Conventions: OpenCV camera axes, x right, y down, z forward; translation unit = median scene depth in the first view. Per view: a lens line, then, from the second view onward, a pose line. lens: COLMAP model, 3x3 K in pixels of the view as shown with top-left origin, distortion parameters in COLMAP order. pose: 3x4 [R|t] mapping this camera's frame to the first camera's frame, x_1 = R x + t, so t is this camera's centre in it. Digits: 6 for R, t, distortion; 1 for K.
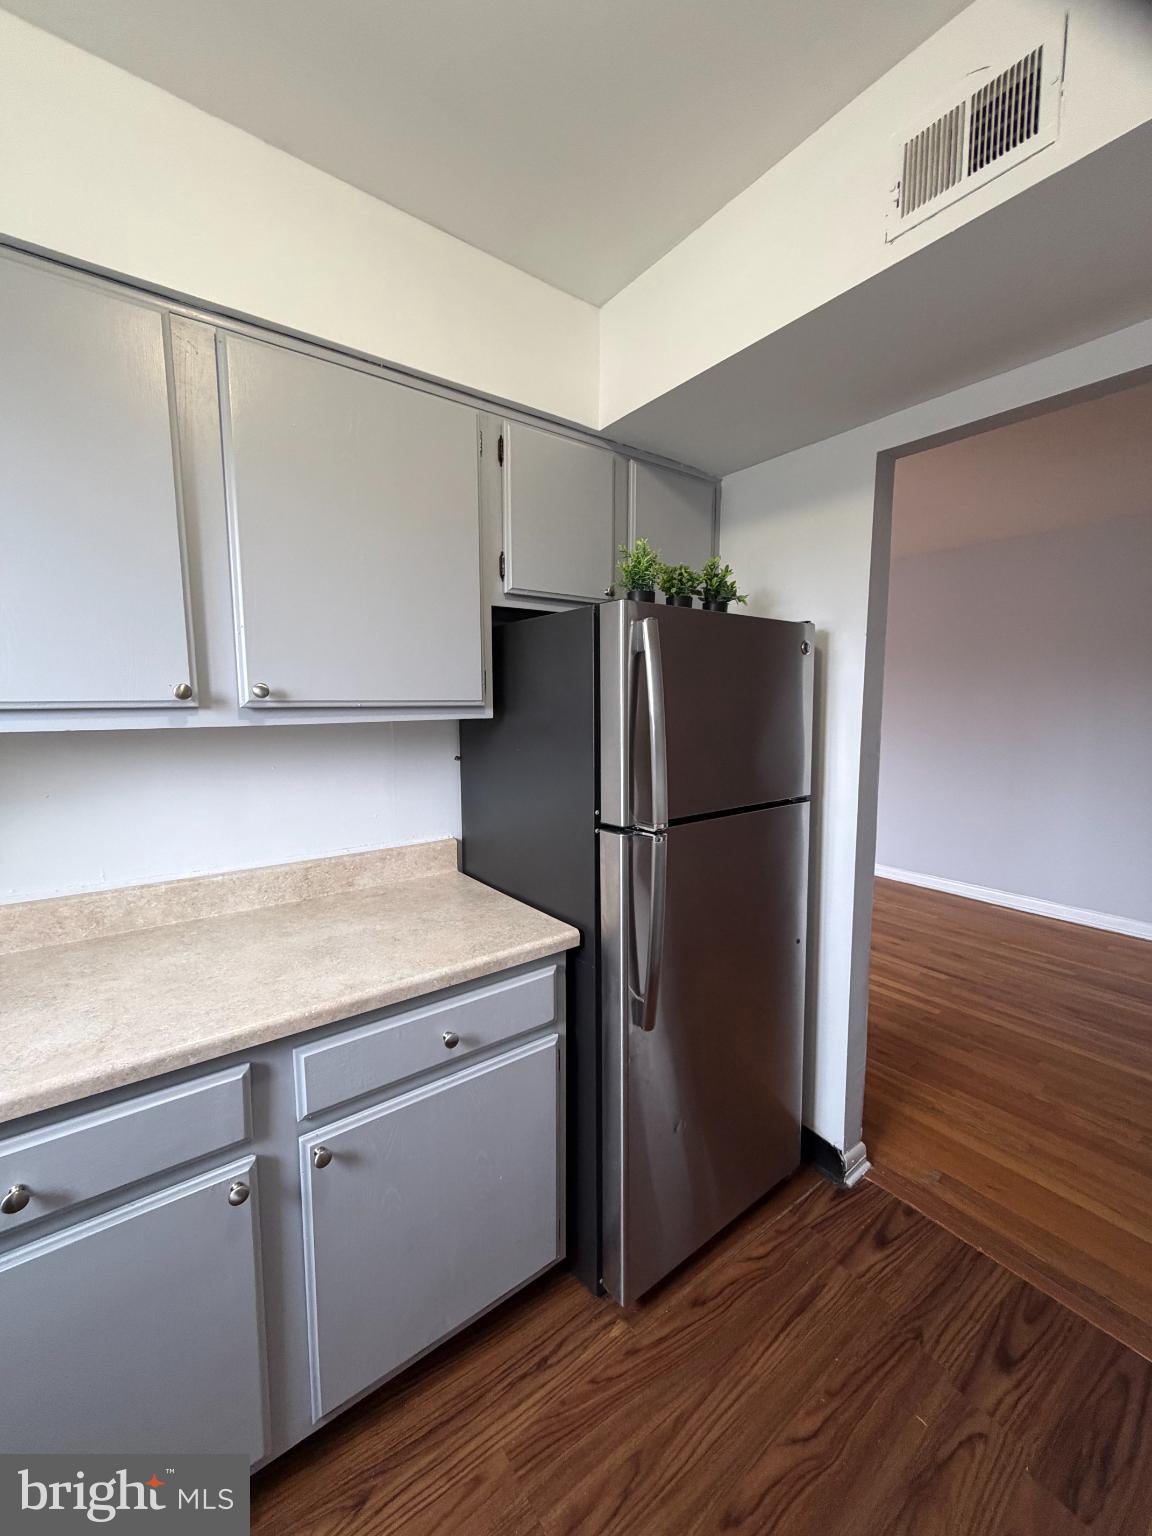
lens RADIAL K [[612.4, 0, 576.9], [0, 612.4, 762.7], [0, 0, 1]] dist [-0.000360, 0.000199]
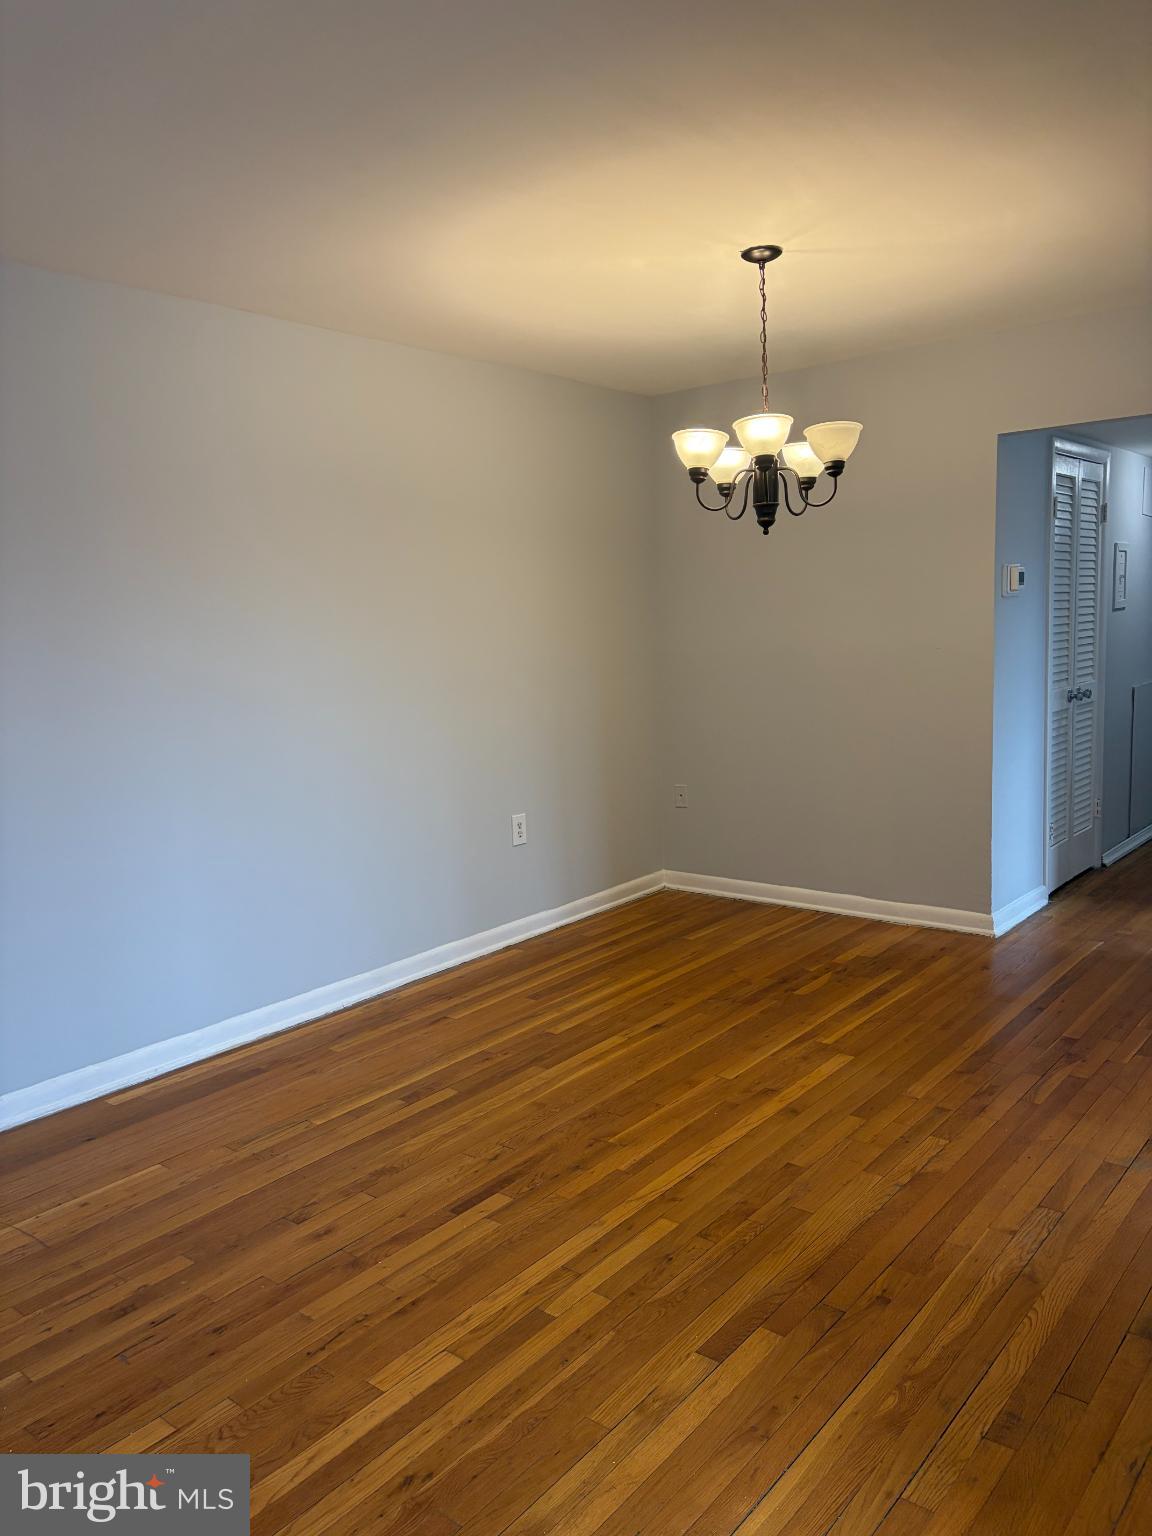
lens RADIAL K [[1152.8, 0, 568.3], [0, 1152.8, 765.2], [0, 0, 1]] dist [0.029039, 0.004994]
pose [[-0.232057, -0.107869, 0.966703, -0.558940], [0.145686, 0.978767, 0.144187, -0.231552], [-0.961730, 0.174294, -0.211415, 2.425411]]
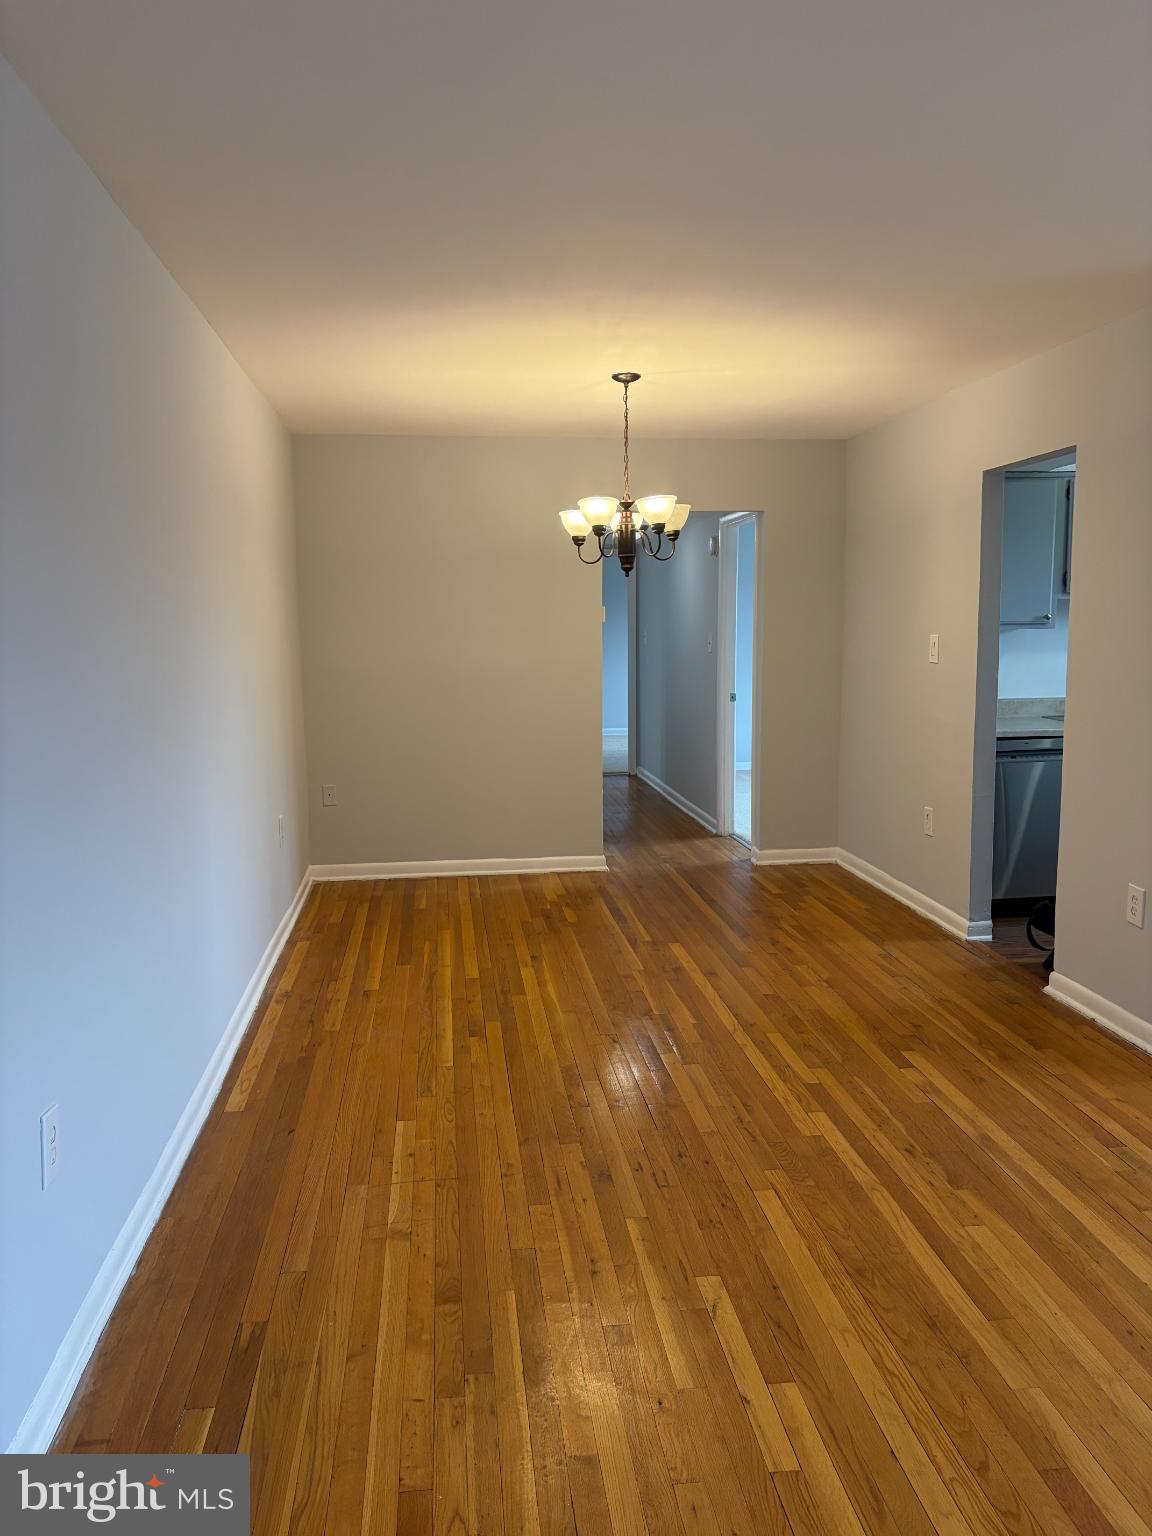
lens RADIAL K [[1161.3, 0, 577.7], [0, 1161.3, 751.4], [0, 0, 1]] dist [0.058773, -0.004655]
pose [[-0.864770, -0.043799, 0.500255, 0.166692], [0.067388, 0.977057, 0.202037, -0.502931], [-0.497626, 0.208427, -0.841978, 4.545635]]
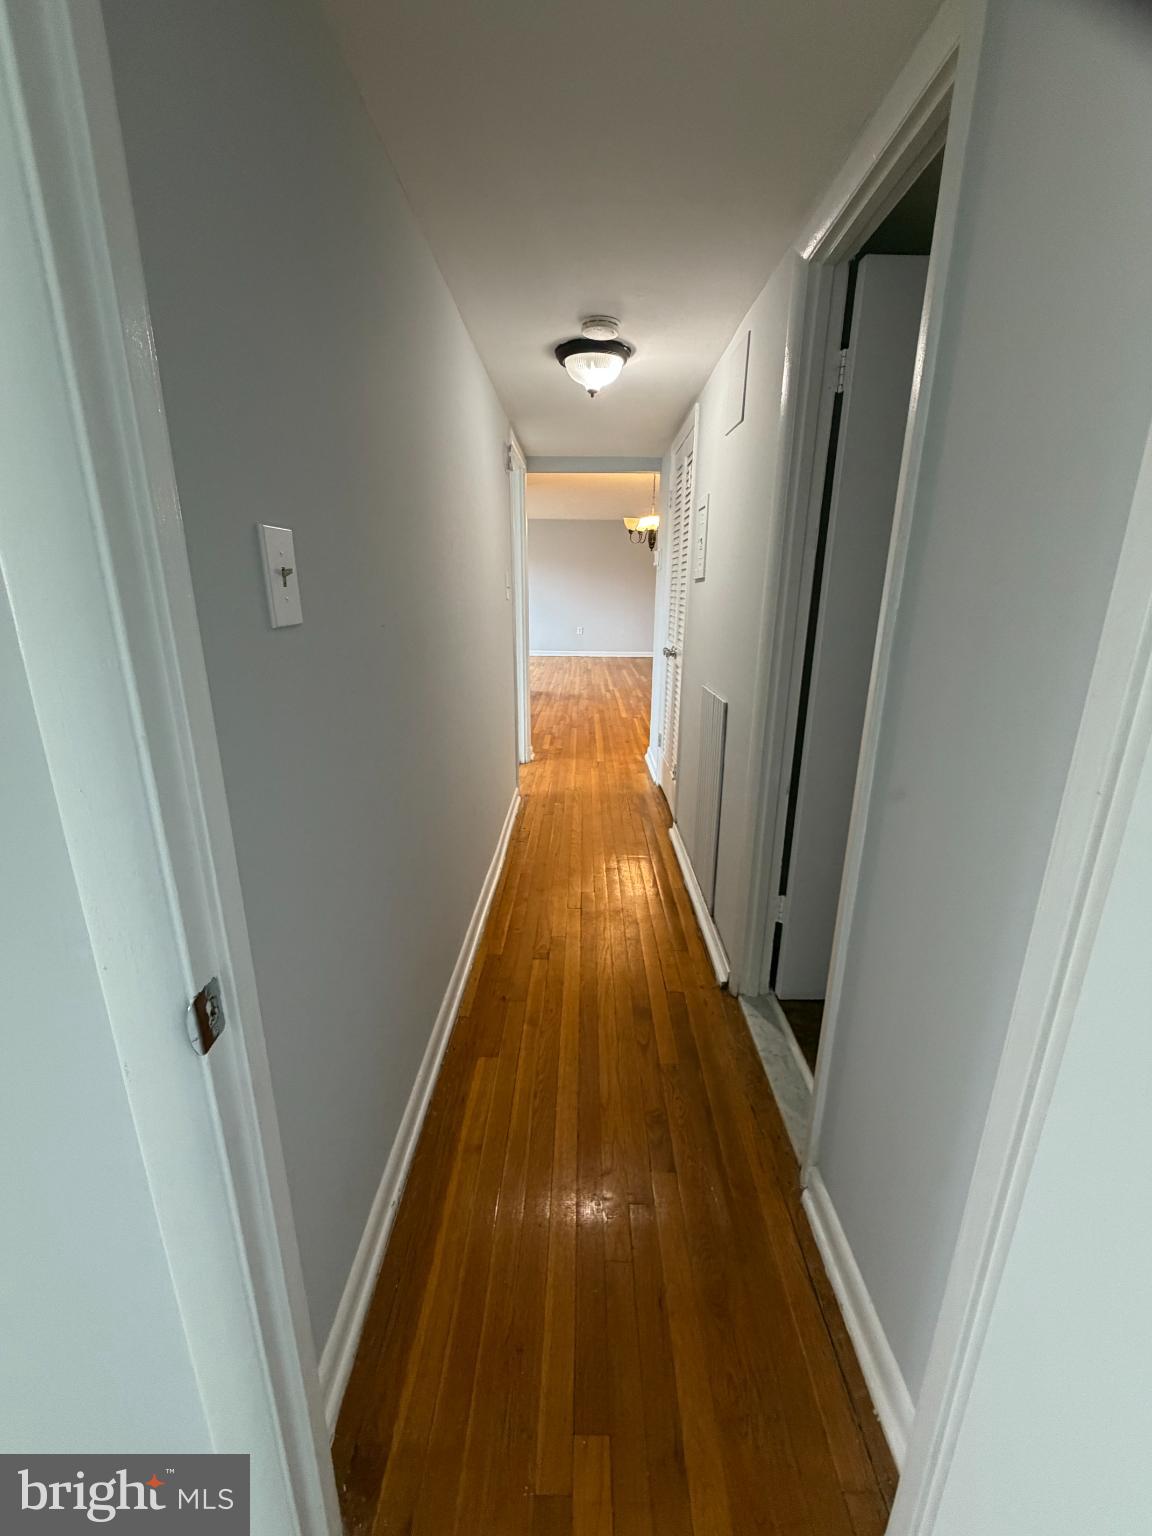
lens RADIAL K [[612.4, 0, 576.9], [0, 612.4, 762.7], [0, 0, 1]] dist [-0.000360, 0.000199]
pose [[0.790449, 0.181809, -0.584923, 4.170489], [-0.078342, 0.977099, 0.197837, 0.329317], [0.607497, -0.110556, 0.786591, -2.427687]]
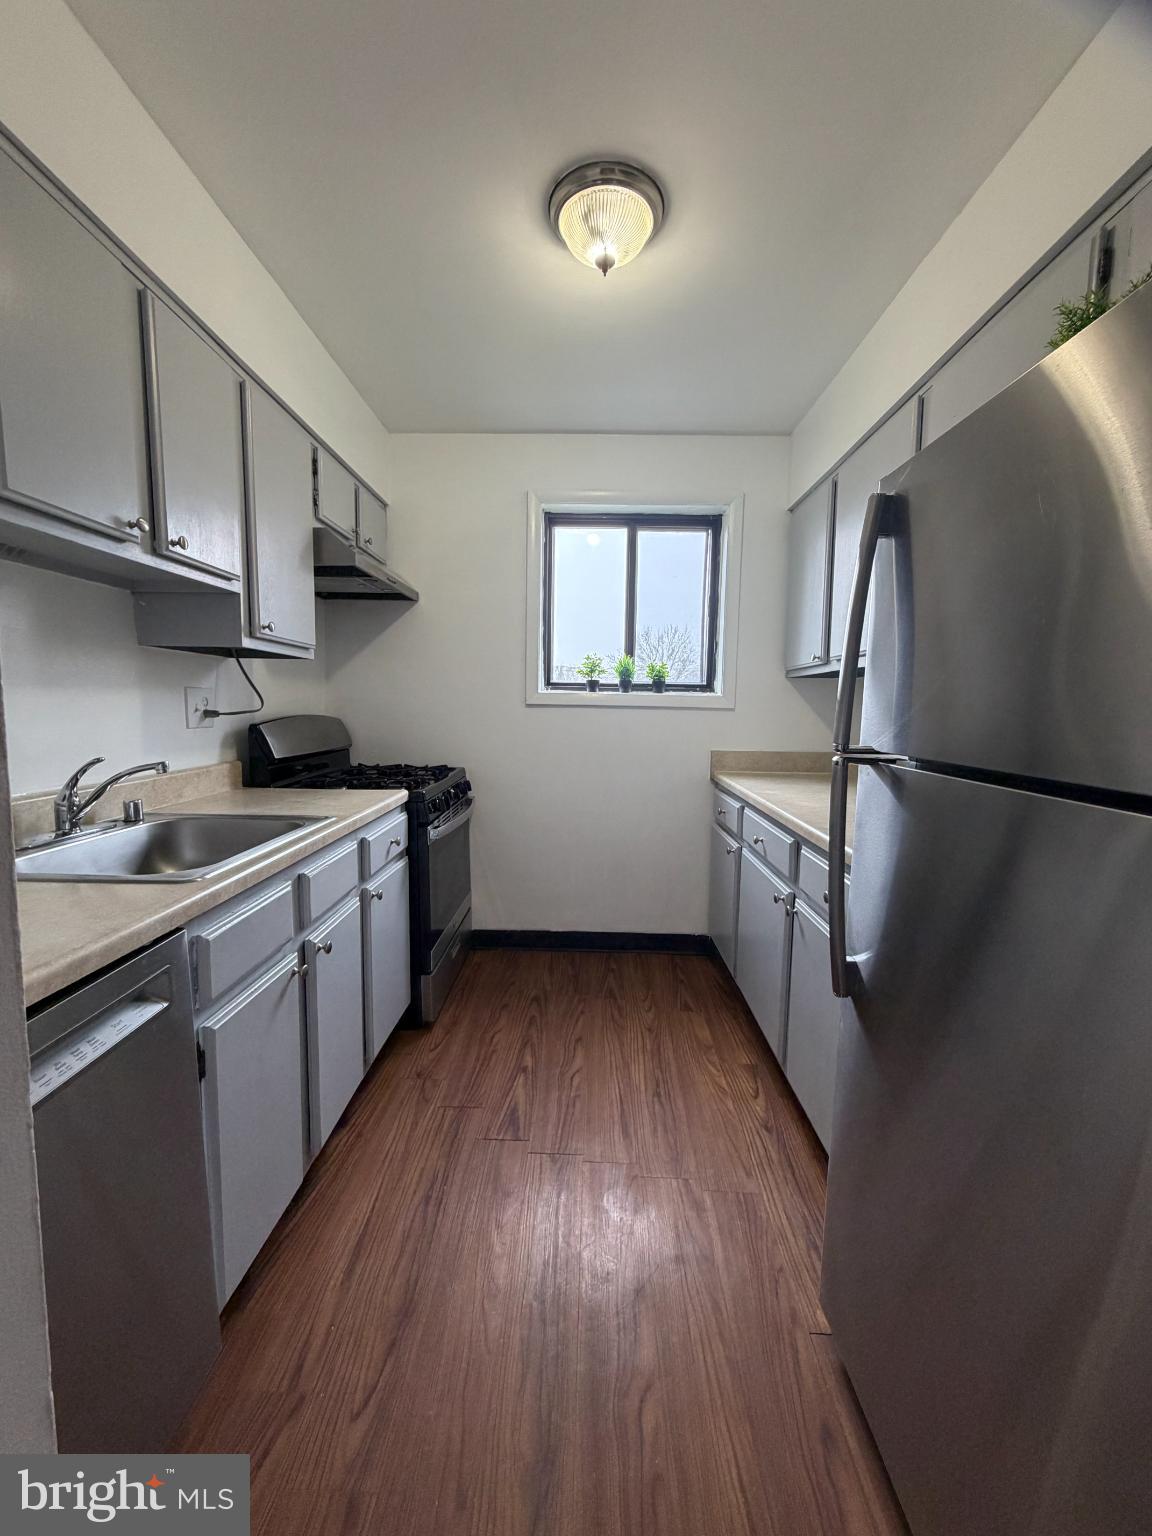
lens RADIAL K [[612.4, 0, 576.9], [0, 612.4, 762.7], [0, 0, 1]] dist [-0.000360, 0.000199]
pose [[-0.617948, 0.072078, -0.782908, 0.926217], [-0.094624, 0.981732, 0.165069, 0.019209], [0.780504, 0.176086, -0.599839, 1.114917]]
